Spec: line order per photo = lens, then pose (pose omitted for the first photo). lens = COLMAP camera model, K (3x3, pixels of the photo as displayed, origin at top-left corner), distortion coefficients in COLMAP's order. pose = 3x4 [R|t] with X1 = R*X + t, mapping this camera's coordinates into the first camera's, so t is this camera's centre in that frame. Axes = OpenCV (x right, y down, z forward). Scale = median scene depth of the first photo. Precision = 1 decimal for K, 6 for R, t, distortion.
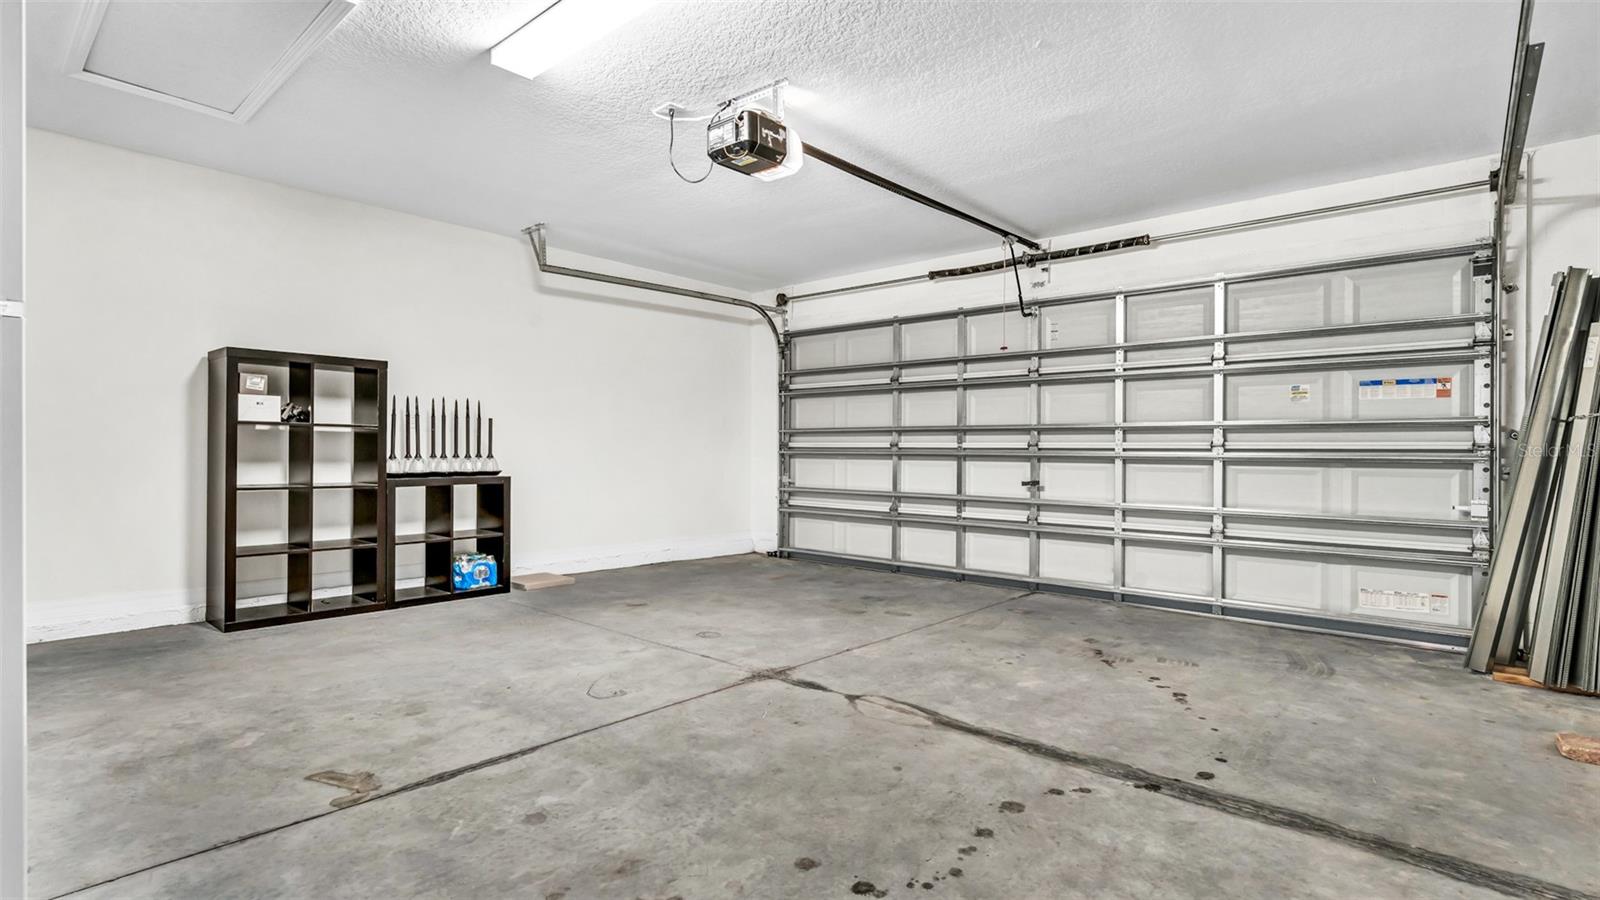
lens RADIAL K [[754.9, 0, 800.0], [0, 754.9, 450.0], [0, 0, 1]] dist [0.000026, -0.000388]
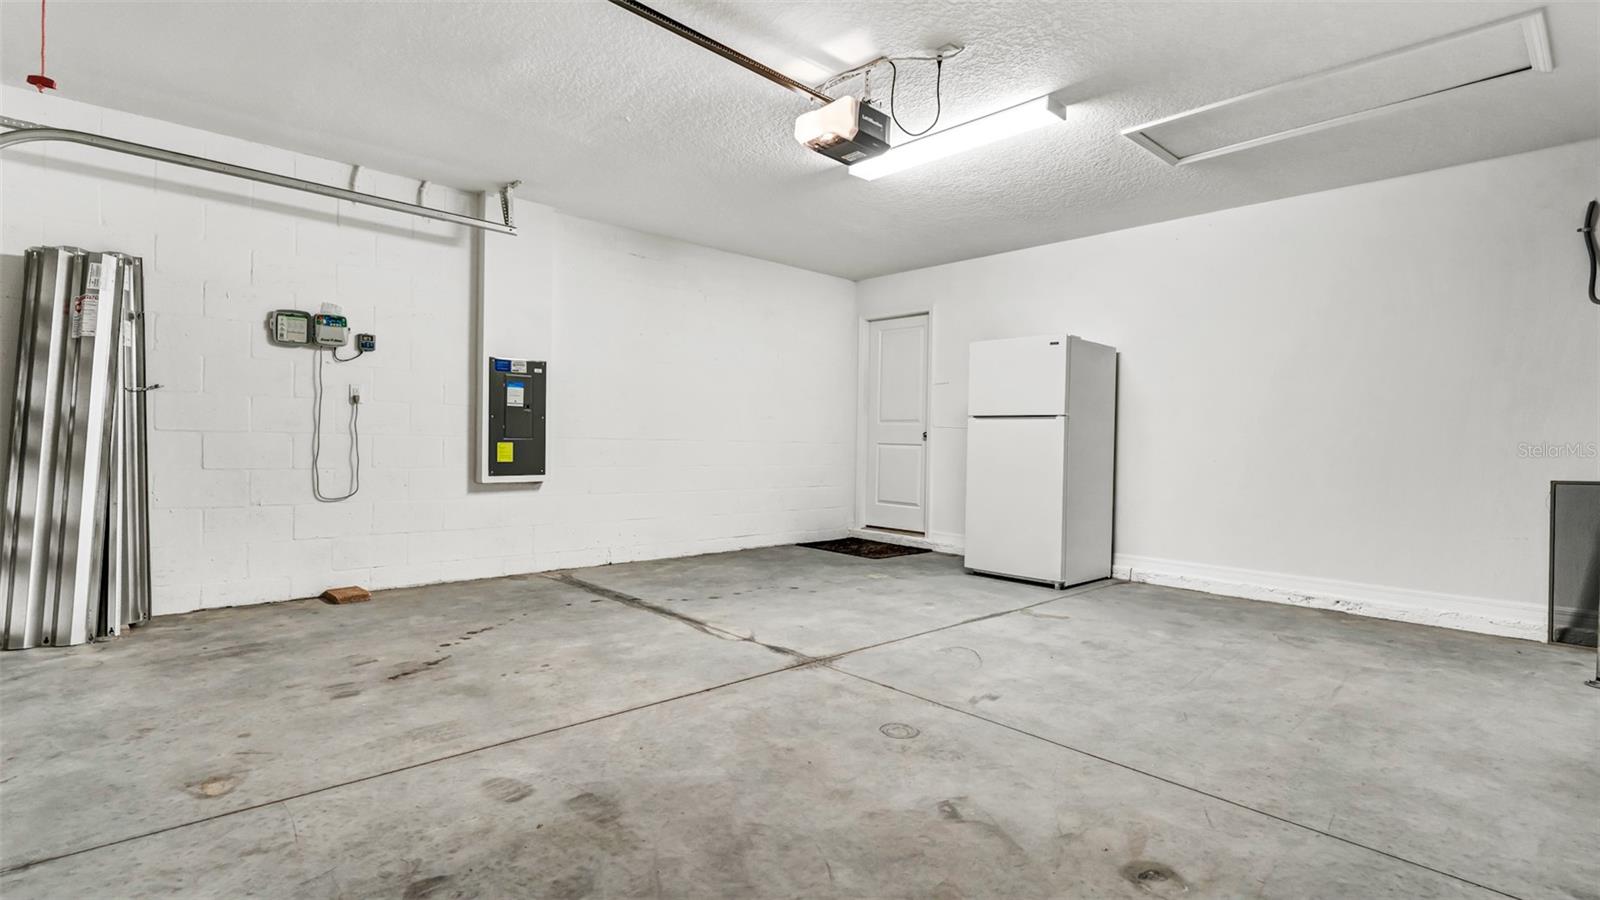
lens RADIAL K [[754.9, 0, 800.0], [0, 754.9, 450.0], [0, 0, 1]] dist [0.000026, -0.000388]
pose [[-0.993217, -0.028220, 0.112797, -0.124768], [-0.027458, 0.999588, 0.008306, 0.010946], [-0.112985, 0.005152, -0.993583, 1.973570]]
